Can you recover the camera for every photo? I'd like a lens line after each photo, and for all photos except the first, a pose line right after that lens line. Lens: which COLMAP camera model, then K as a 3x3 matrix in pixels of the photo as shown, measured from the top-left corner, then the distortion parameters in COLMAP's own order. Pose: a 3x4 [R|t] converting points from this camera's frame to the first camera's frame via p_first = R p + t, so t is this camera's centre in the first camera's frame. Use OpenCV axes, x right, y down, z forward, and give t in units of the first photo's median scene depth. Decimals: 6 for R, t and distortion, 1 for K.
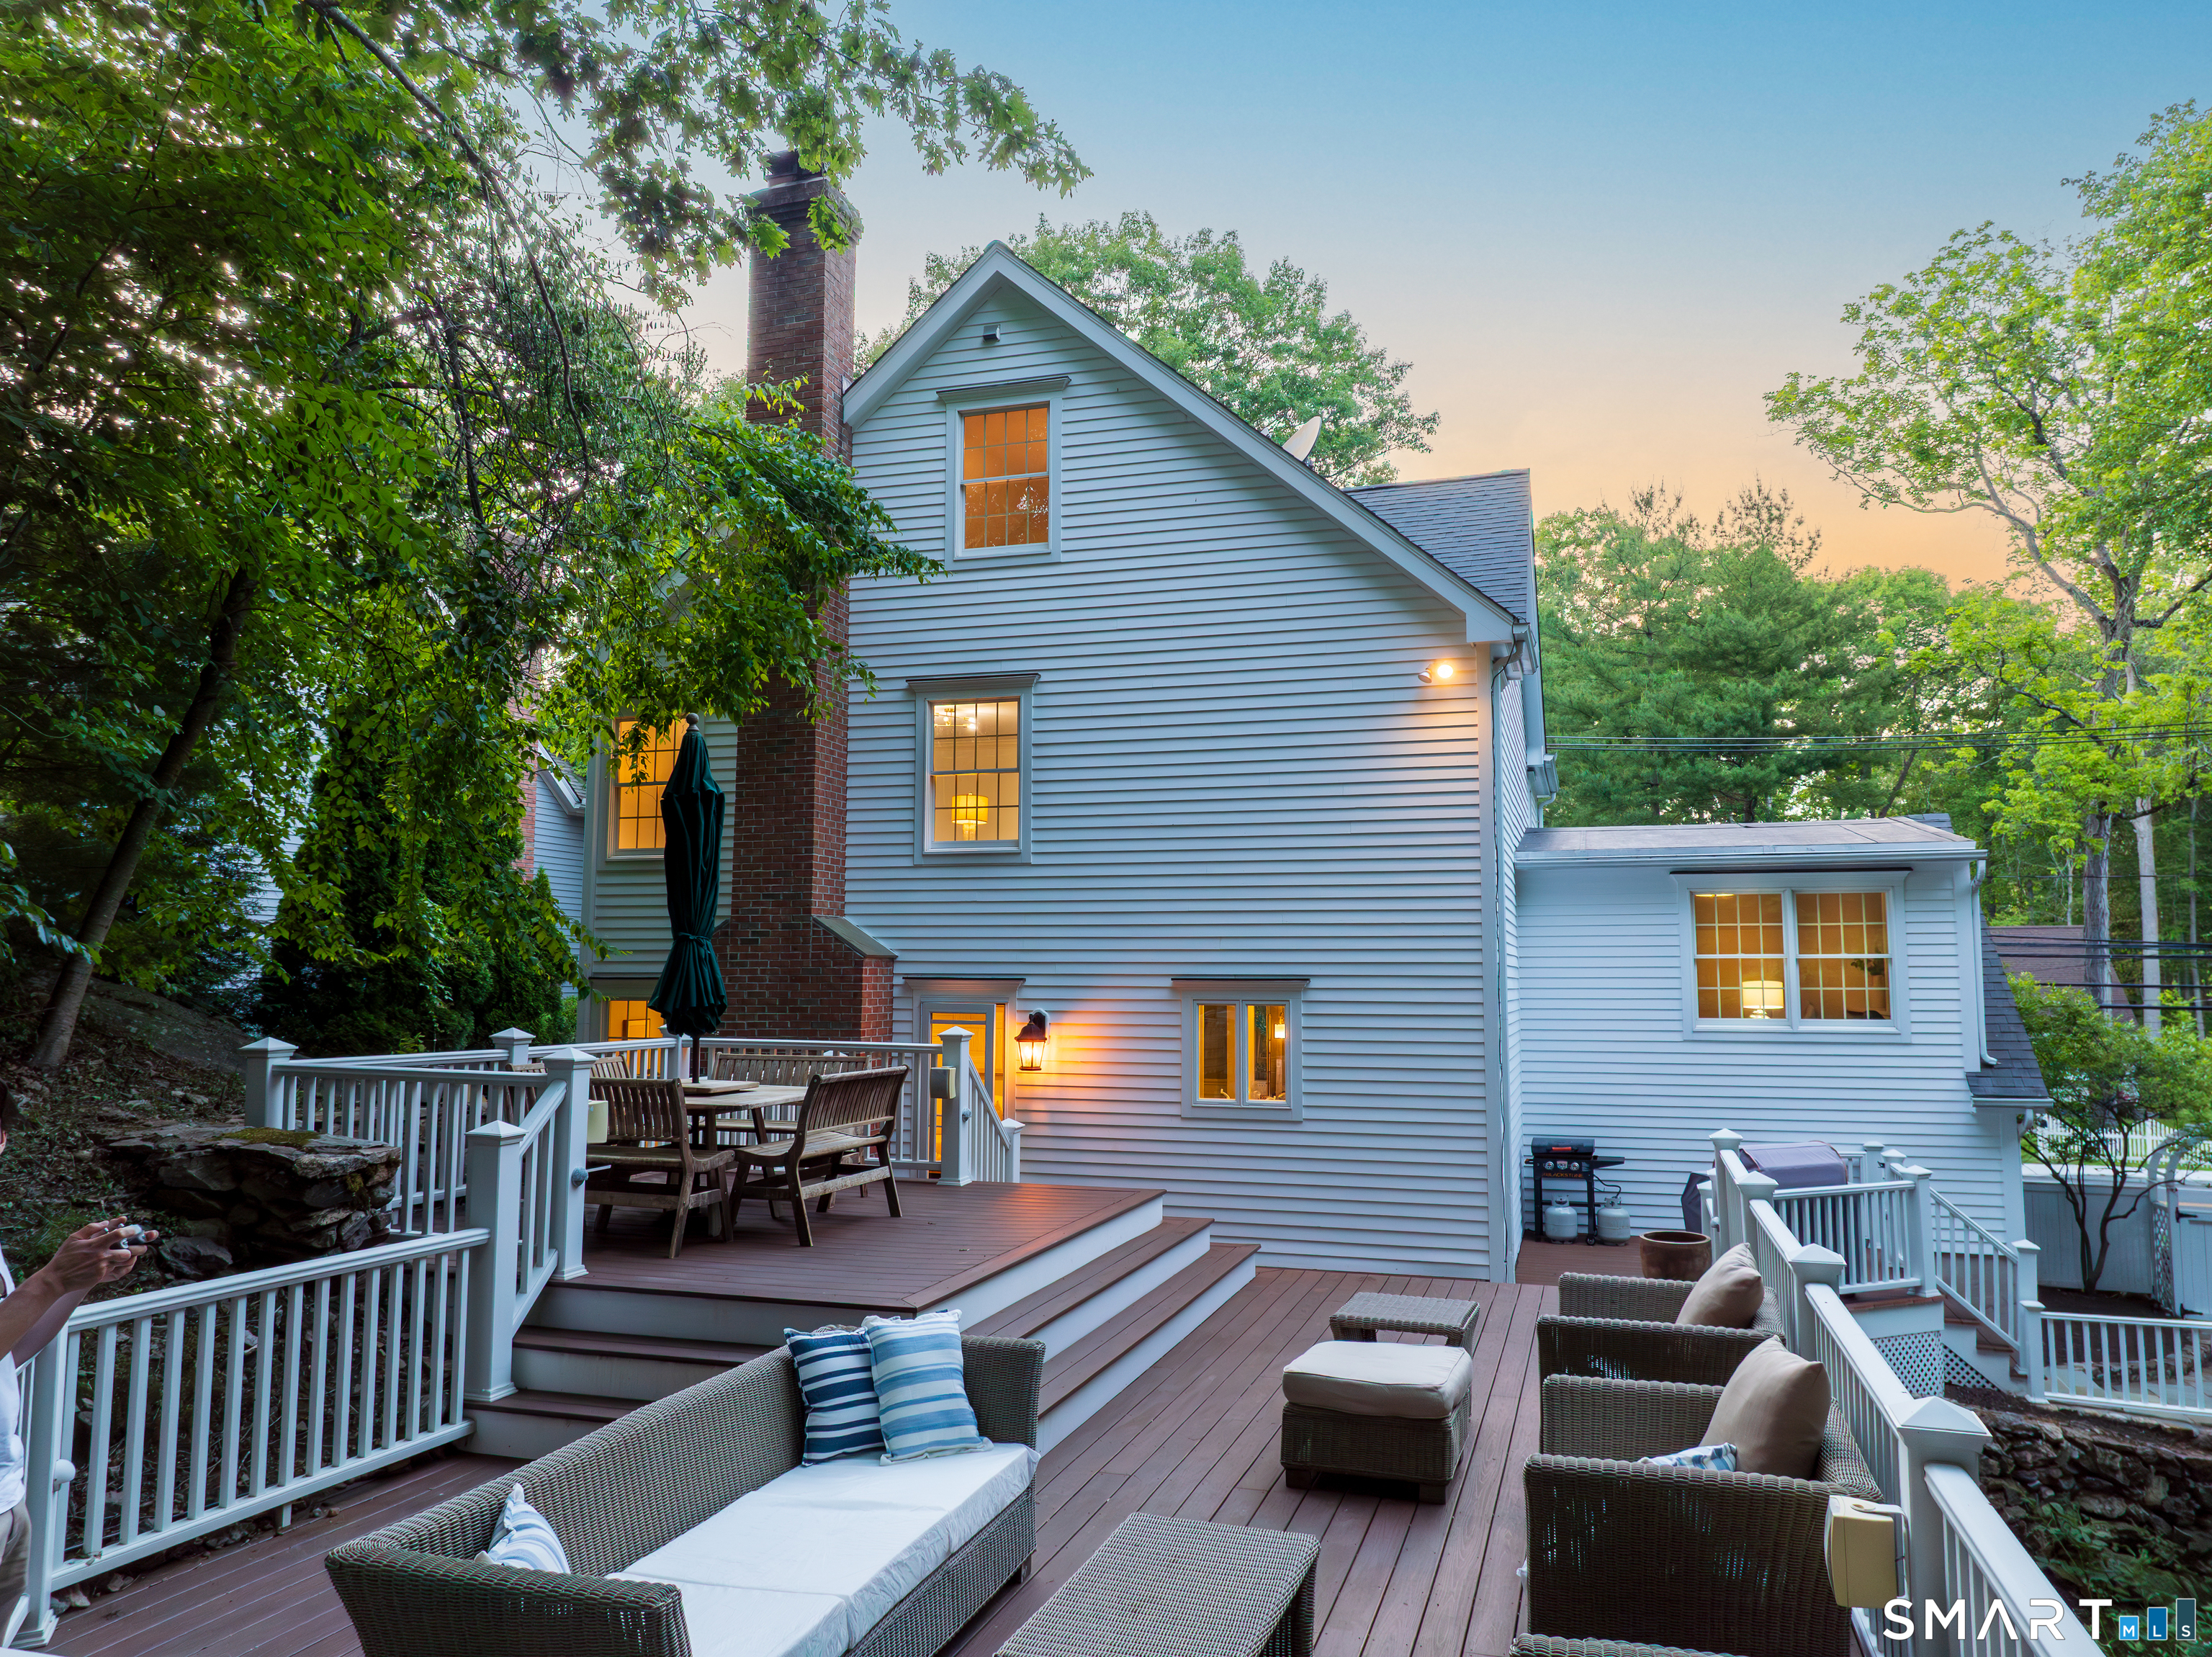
lens RADIAL K [[1504.1, 0, 1106.0], [0, 1504.1, 828.5], [0, 0, 1]] dist [-0.015516, -0.003170]
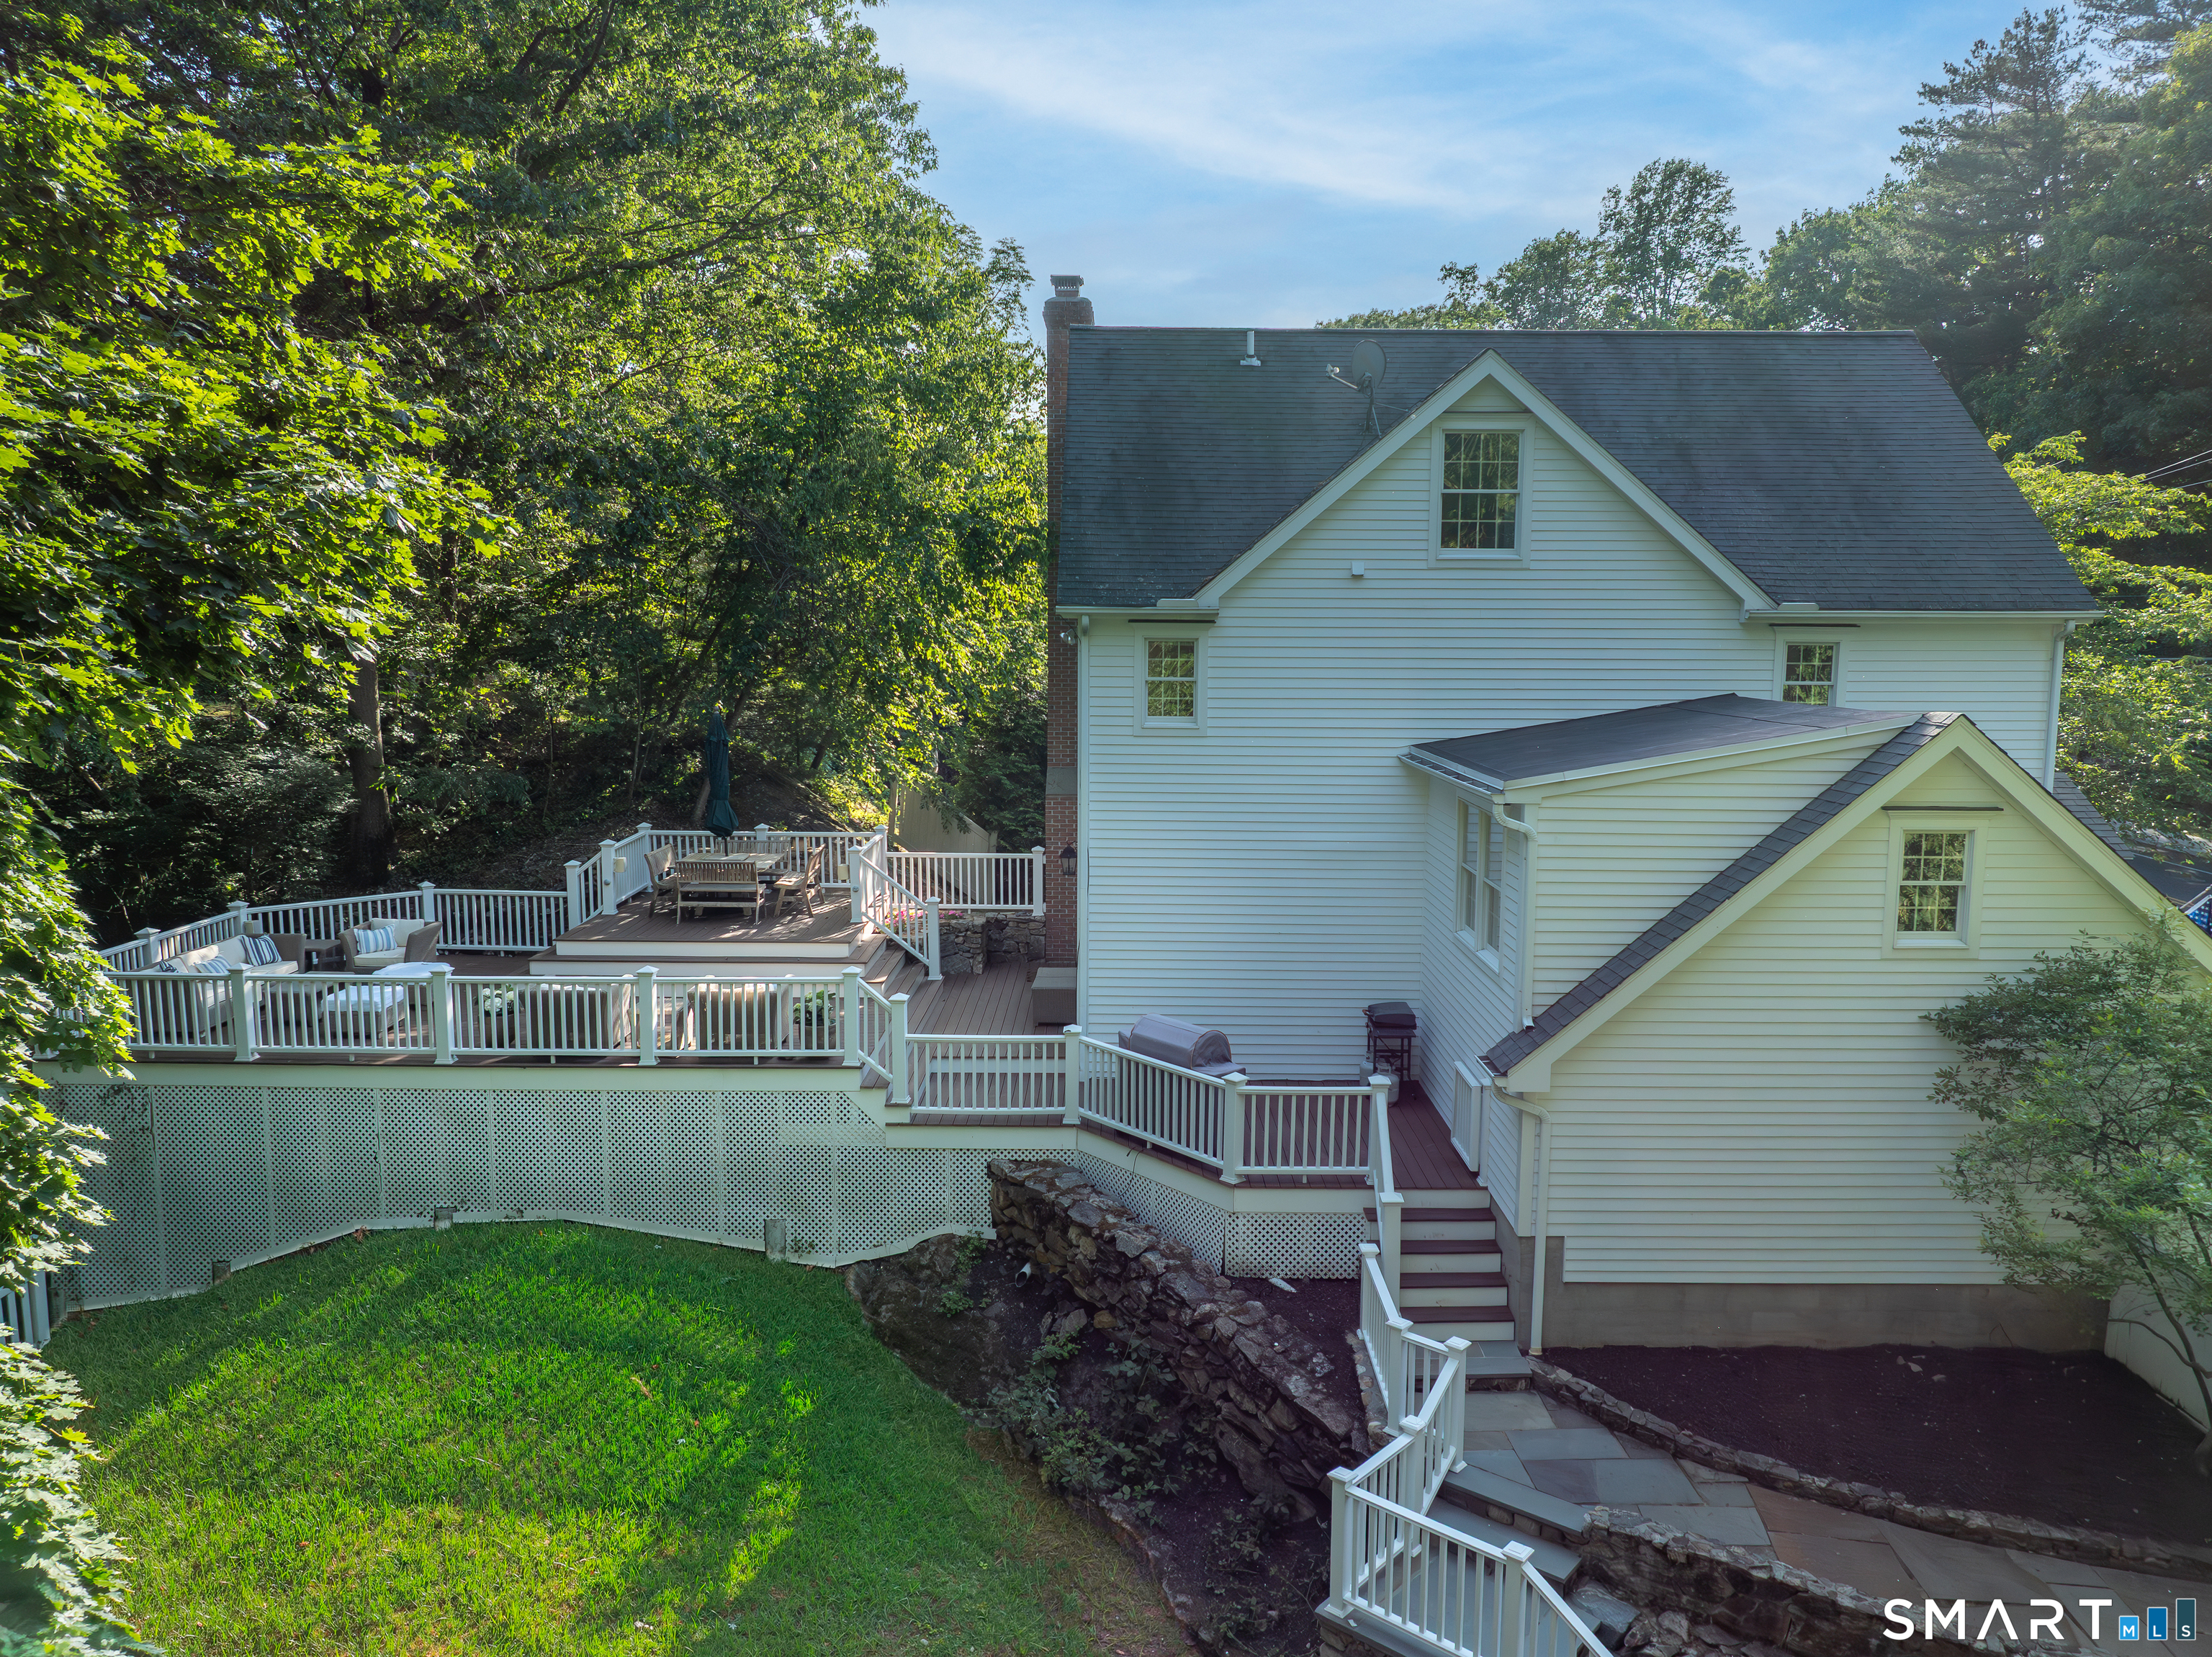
lens RADIAL K [[1504.1, 0, 1106.0], [0, 1504.1, 828.5], [0, 0, 1]] dist [-0.015516, -0.003170]
pose [[0.304632, 0.101092, -0.947090, 3.138367], [0.085197, 0.987474, 0.132806, -0.193611], [0.948652, -0.121146, 0.292204, 1.274391]]
